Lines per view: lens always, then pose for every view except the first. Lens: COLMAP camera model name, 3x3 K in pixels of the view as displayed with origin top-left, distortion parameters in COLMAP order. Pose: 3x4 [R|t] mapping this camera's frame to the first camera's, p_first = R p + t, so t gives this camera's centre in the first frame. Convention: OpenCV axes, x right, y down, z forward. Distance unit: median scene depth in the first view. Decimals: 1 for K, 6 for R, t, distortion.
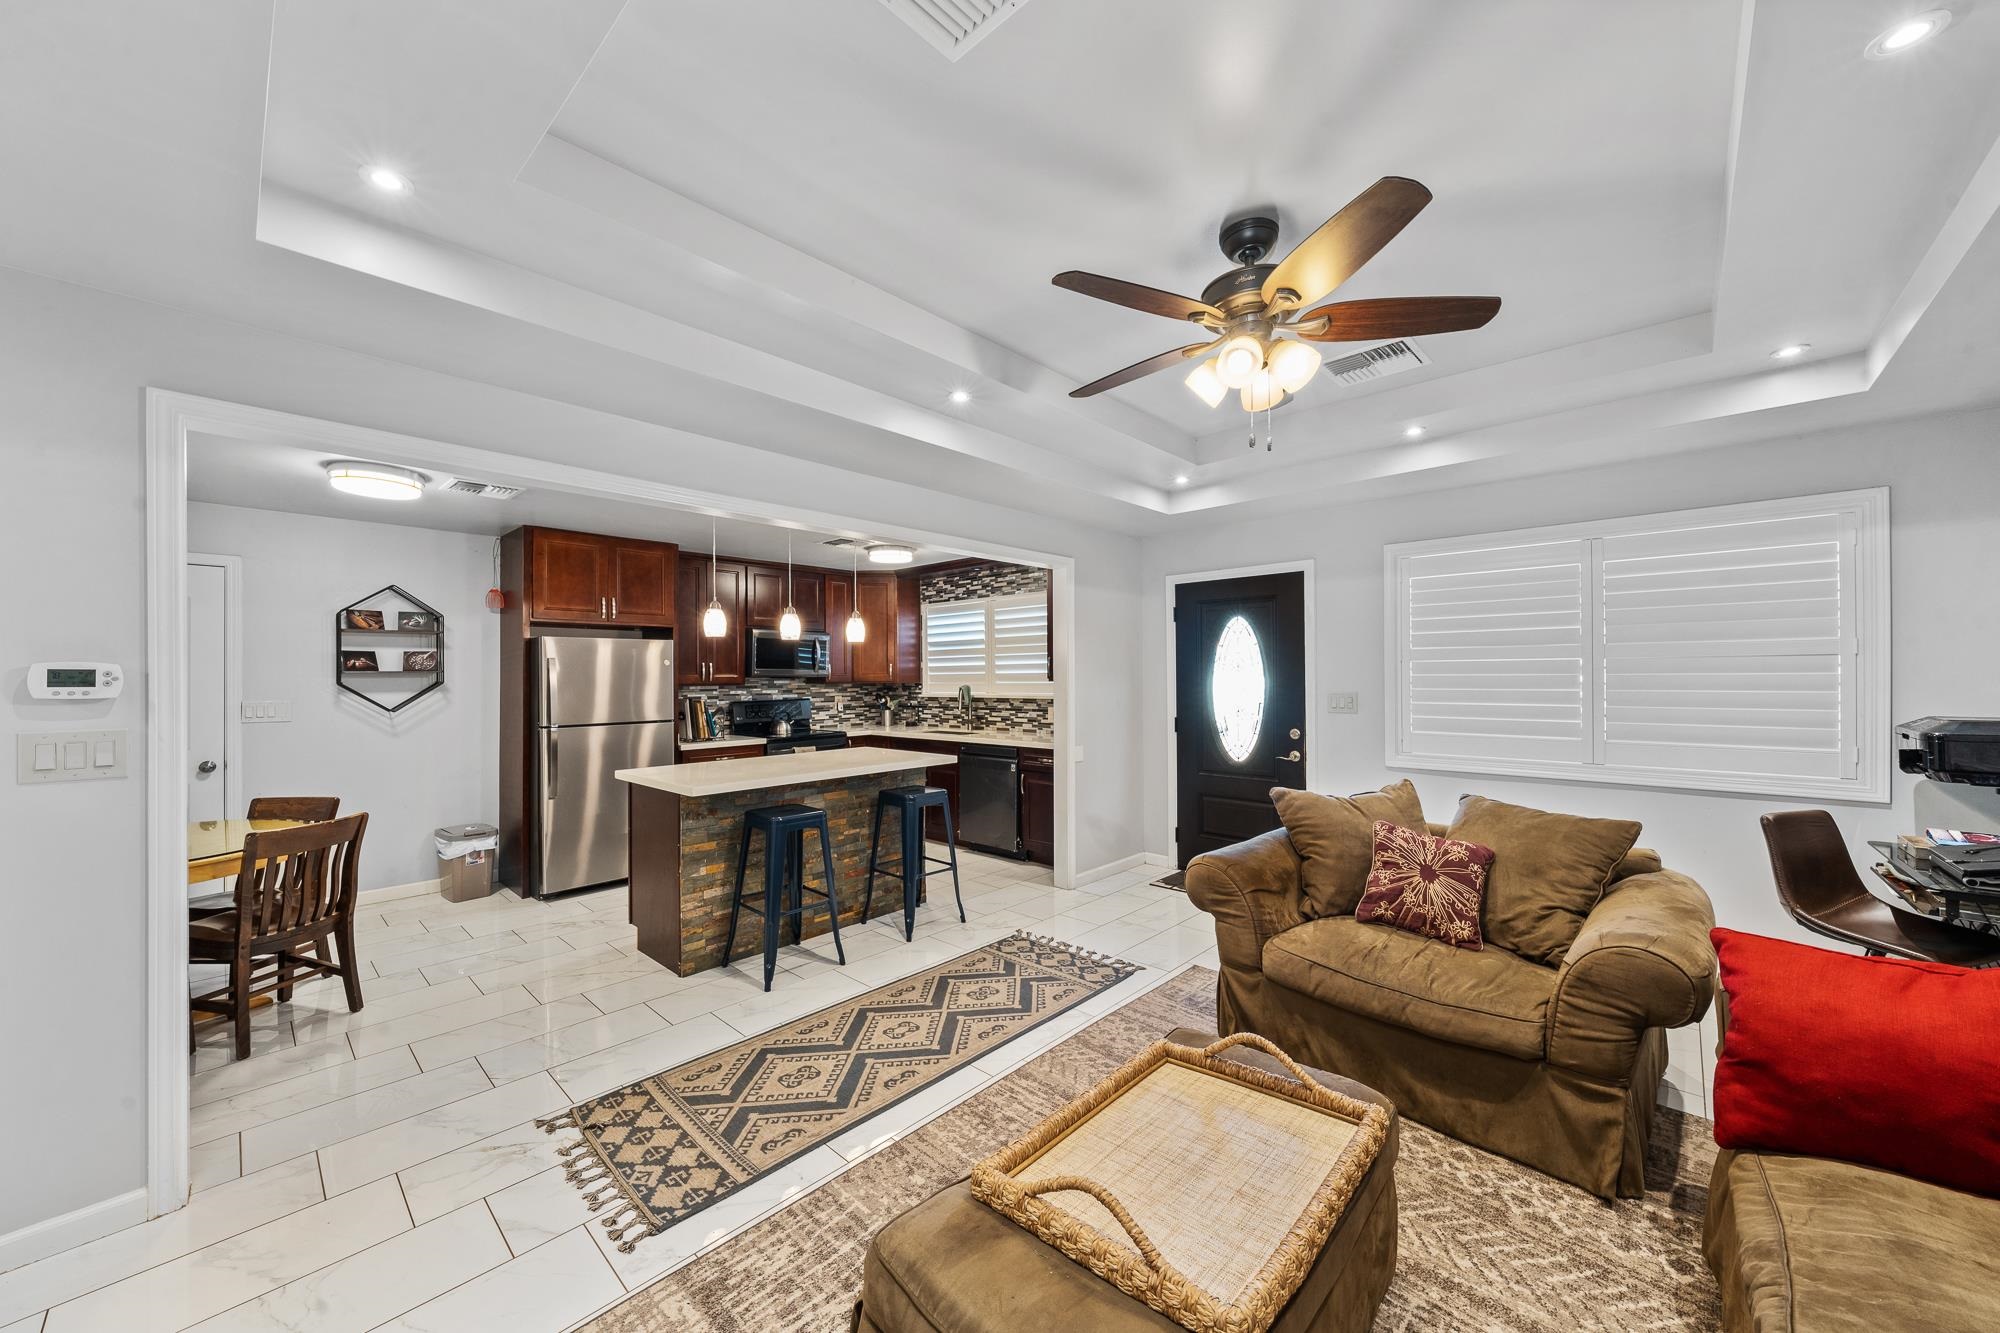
lens RADIAL K [[737.6, 0, 1000.0], [0, 737.6, 666.5], [0, 0, 1]] dist [0.001115, 0.000082]
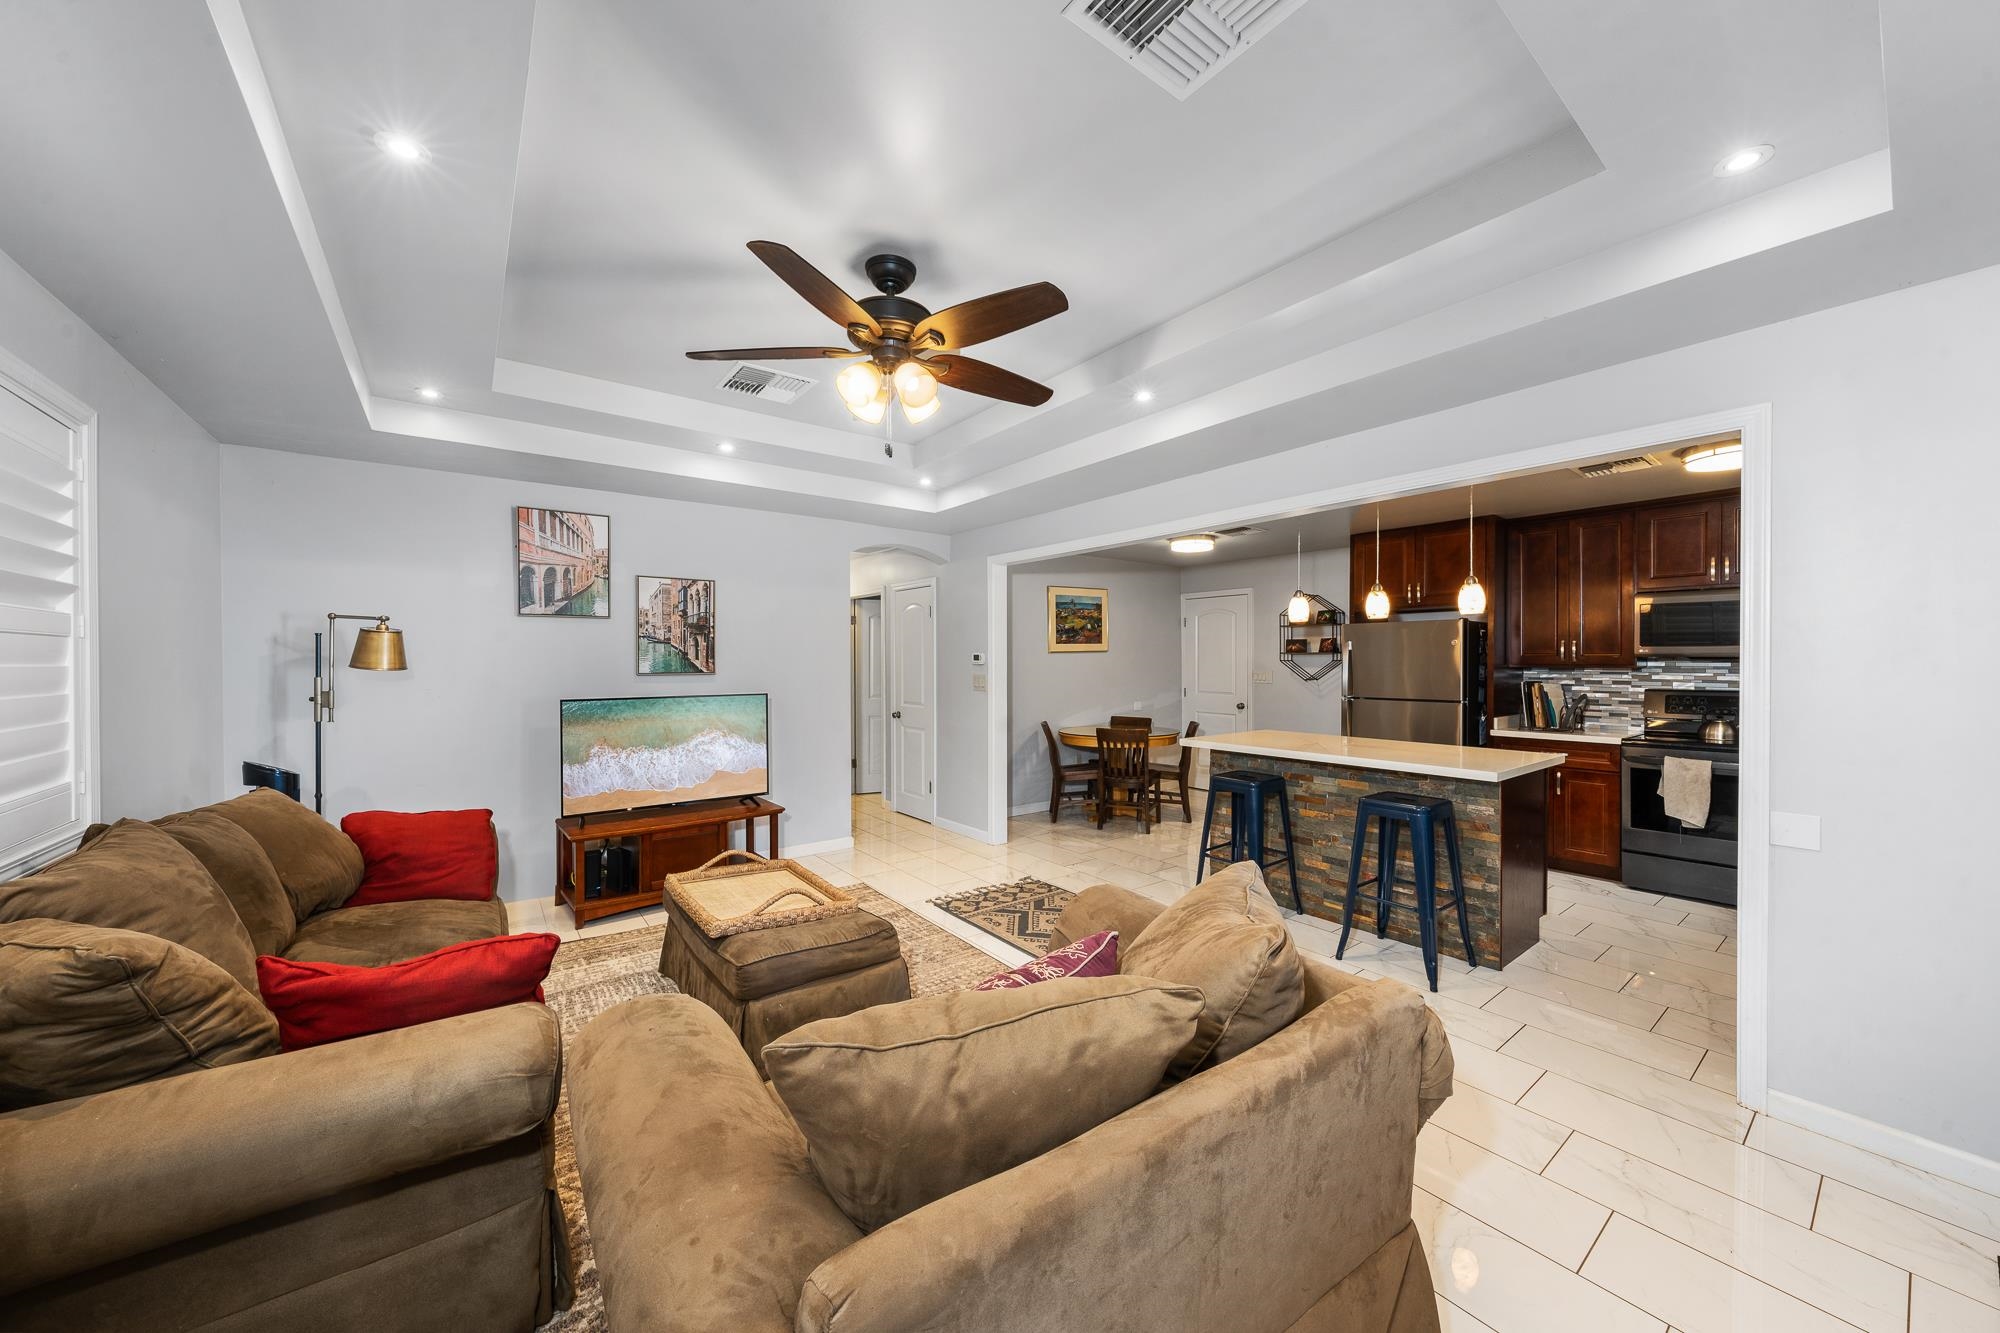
lens RADIAL K [[691.0, 0, 1000.0], [0, 691.0, 666.5], [0, 0, 1]] dist [-0.000931, -0.000023]
pose [[-0.158526, 0.015270, -0.987237, 1.214078], [0.014236, 0.999812, 0.013179, 0.012250], [0.987252, -0.011965, -0.158714, 1.189349]]
